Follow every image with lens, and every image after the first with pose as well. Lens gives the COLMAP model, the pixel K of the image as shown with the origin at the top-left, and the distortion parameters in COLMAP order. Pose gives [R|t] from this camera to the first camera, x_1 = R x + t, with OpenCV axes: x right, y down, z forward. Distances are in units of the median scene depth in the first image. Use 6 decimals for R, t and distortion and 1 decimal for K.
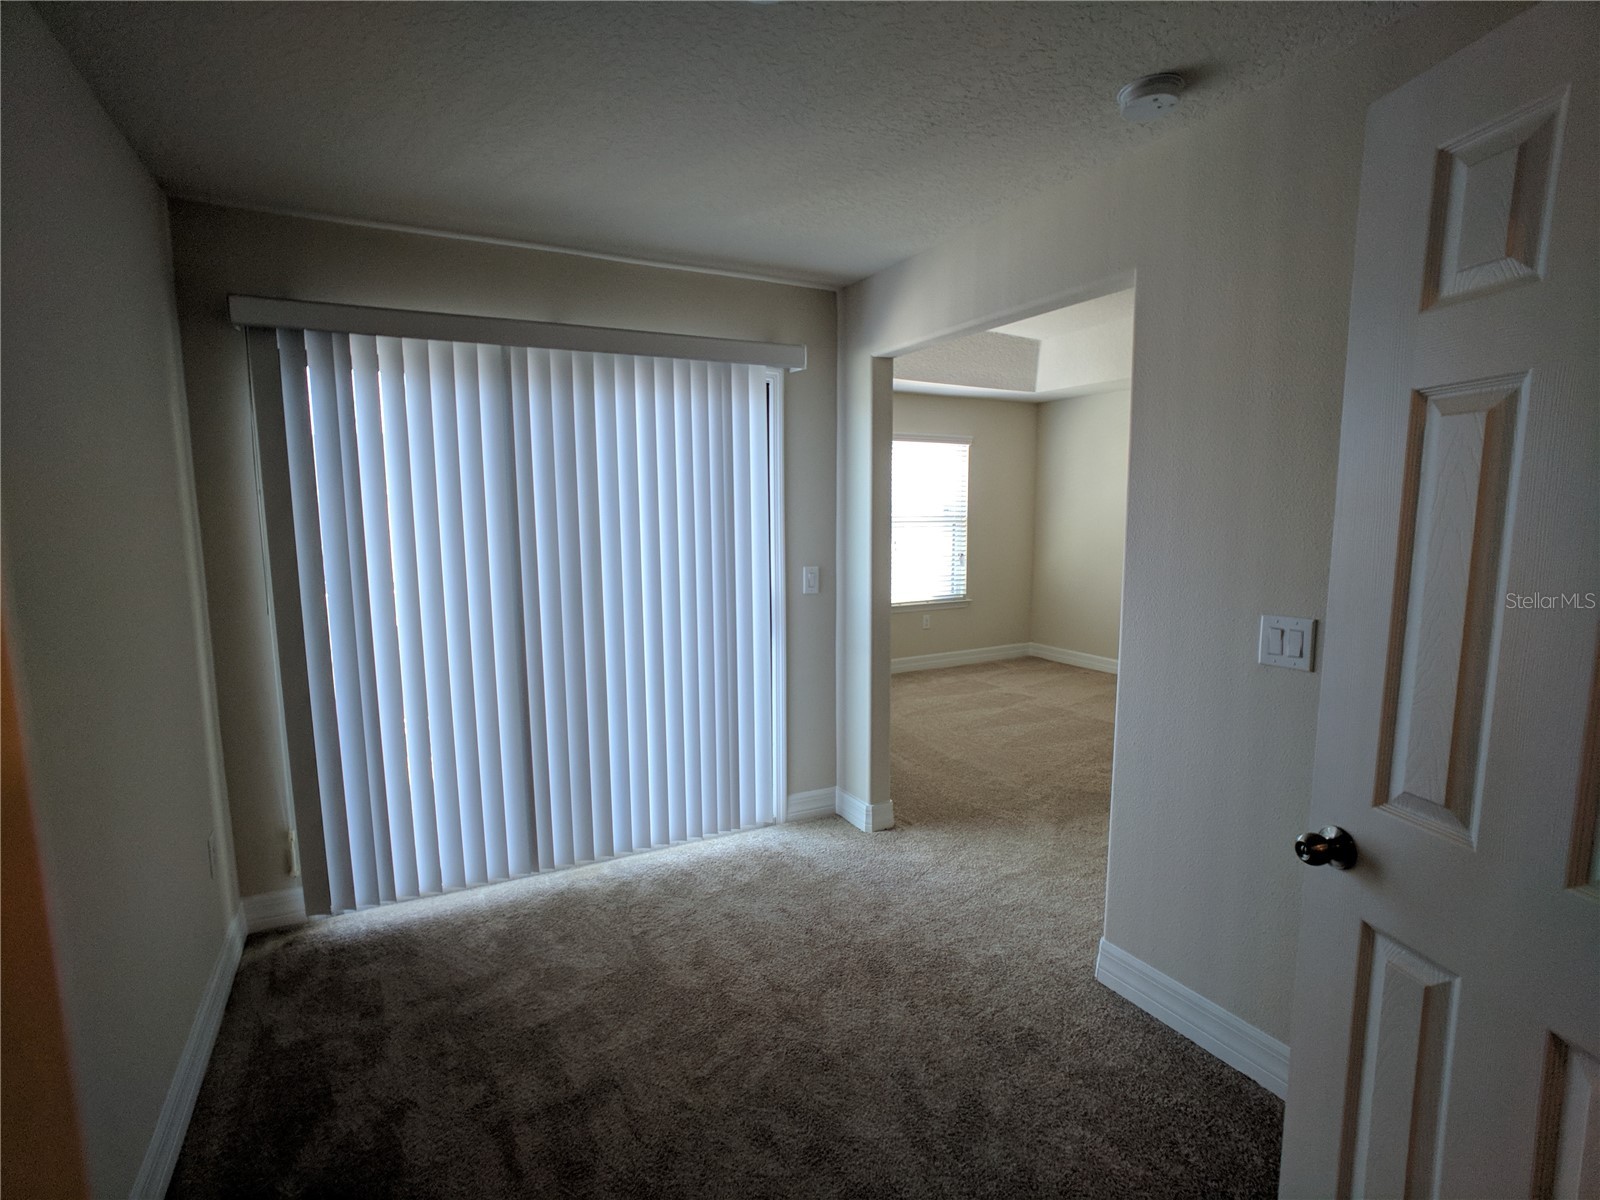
lens RADIAL K [[781.5, 0, 790.7], [0, 781.5, 614.5], [0, 0, 1]] dist [-0.044074, 0.021278]
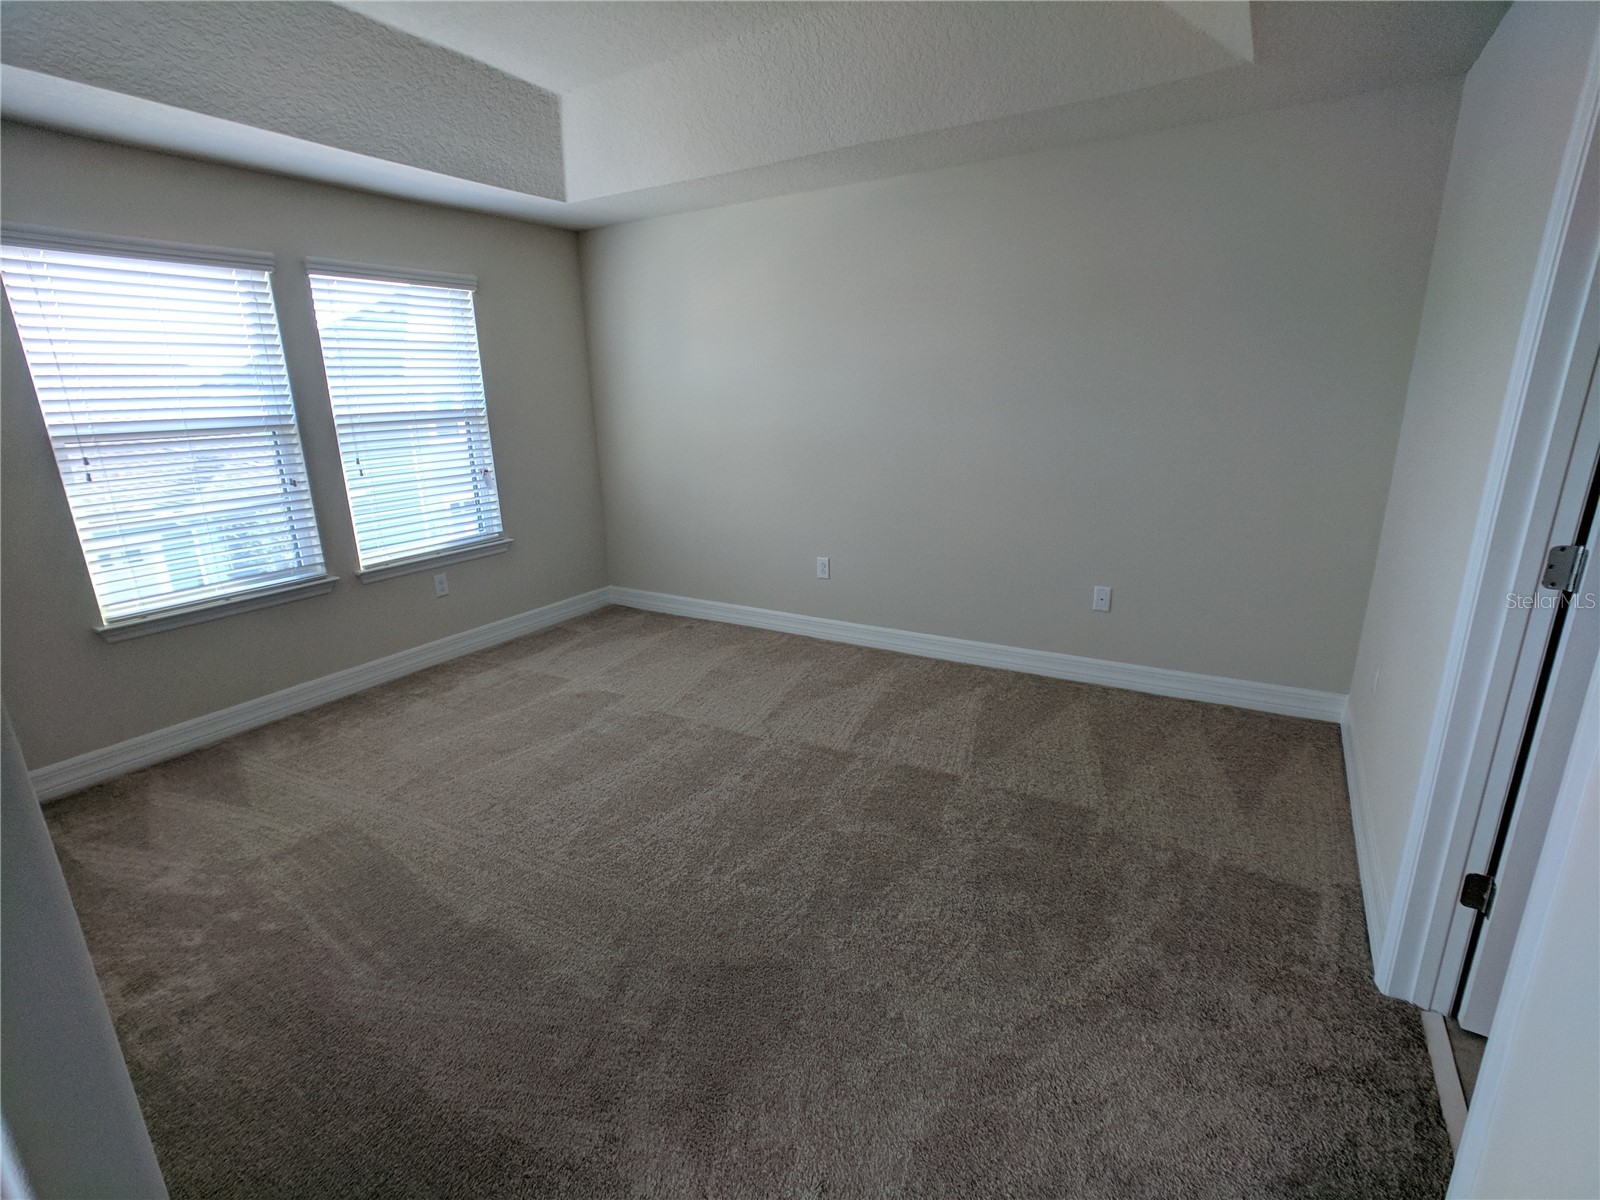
lens RADIAL K [[781.5, 0, 790.7], [0, 781.5, 614.5], [0, 0, 1]] dist [-0.044074, 0.021278]
pose [[0.867113, -0.156246, 0.472972, 0.127989], [0.086182, 0.982269, 0.166492, -0.050041], [-0.490600, -0.103606, 0.865204, 0.347144]]
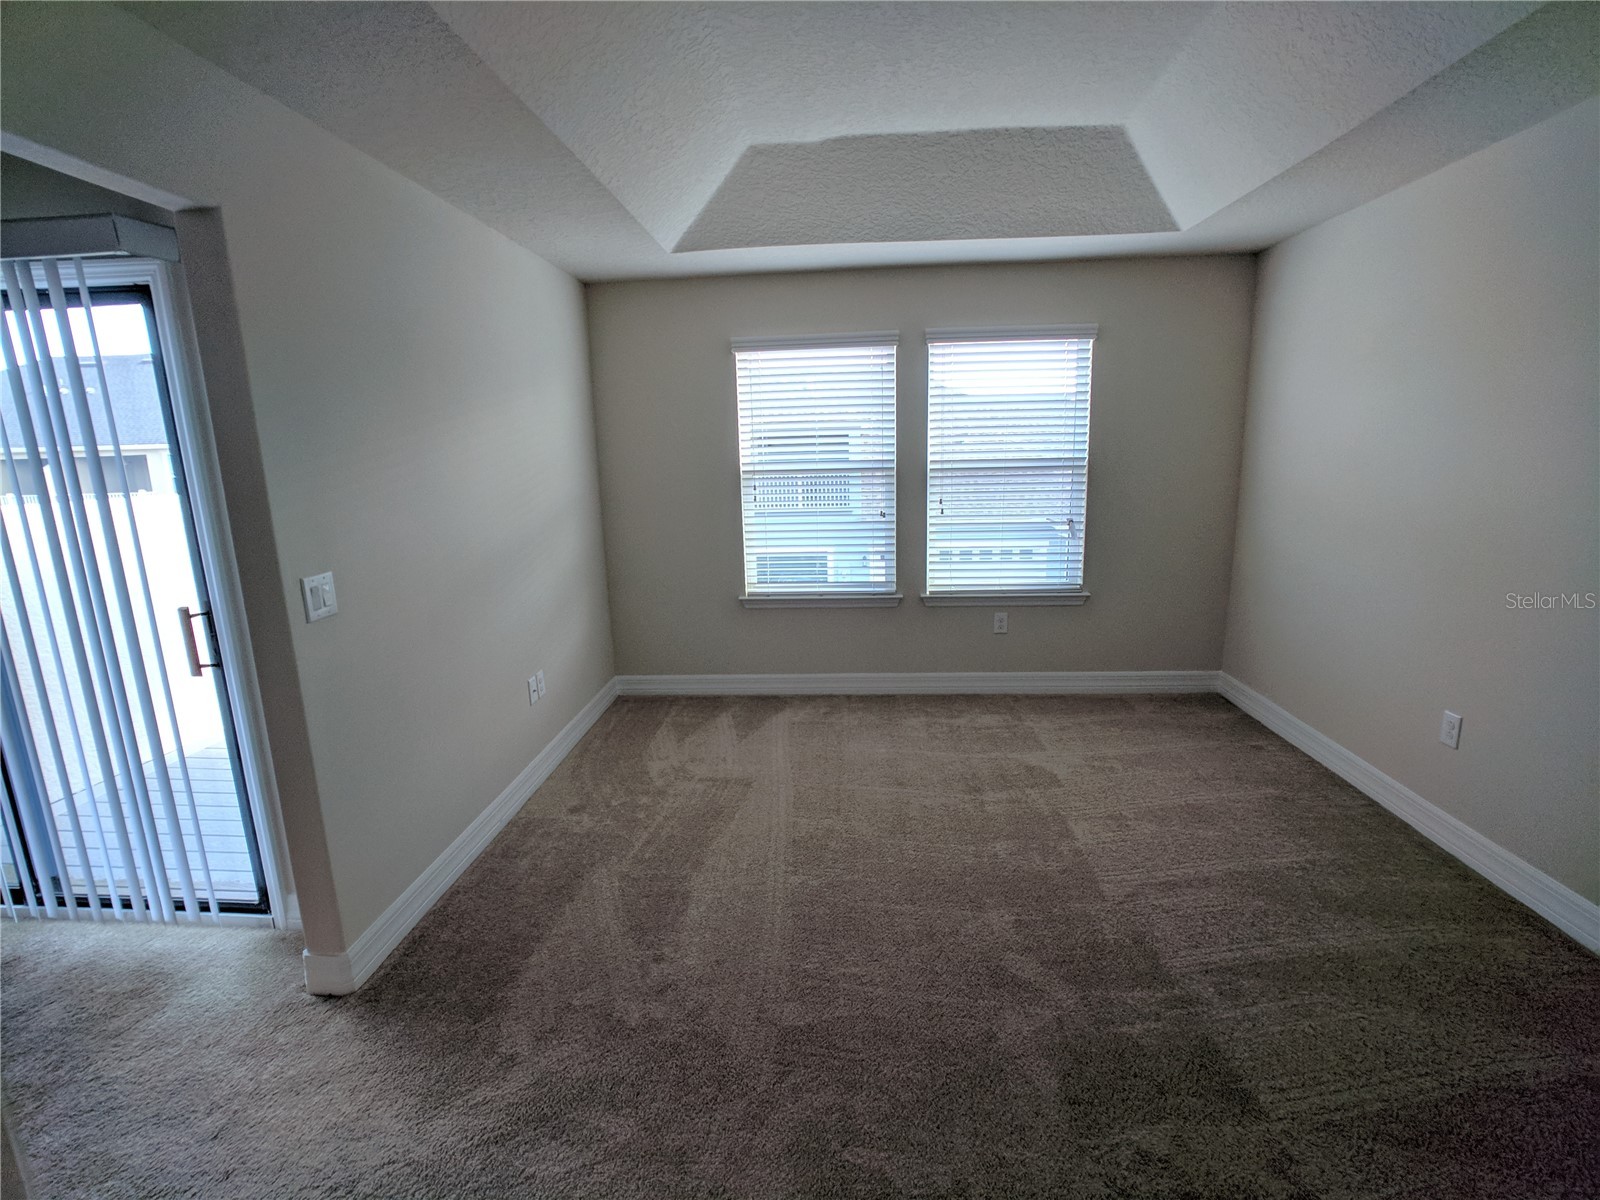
lens RADIAL K [[781.5, 0, 790.7], [0, 781.5, 614.5], [0, 0, 1]] dist [-0.044074, 0.021278]
pose [[0.833979, 0.100457, -0.542575, 0.408431], [-0.047117, 0.992662, 0.111368, -0.066659], [0.549781, -0.067314, 0.832592, 0.385286]]
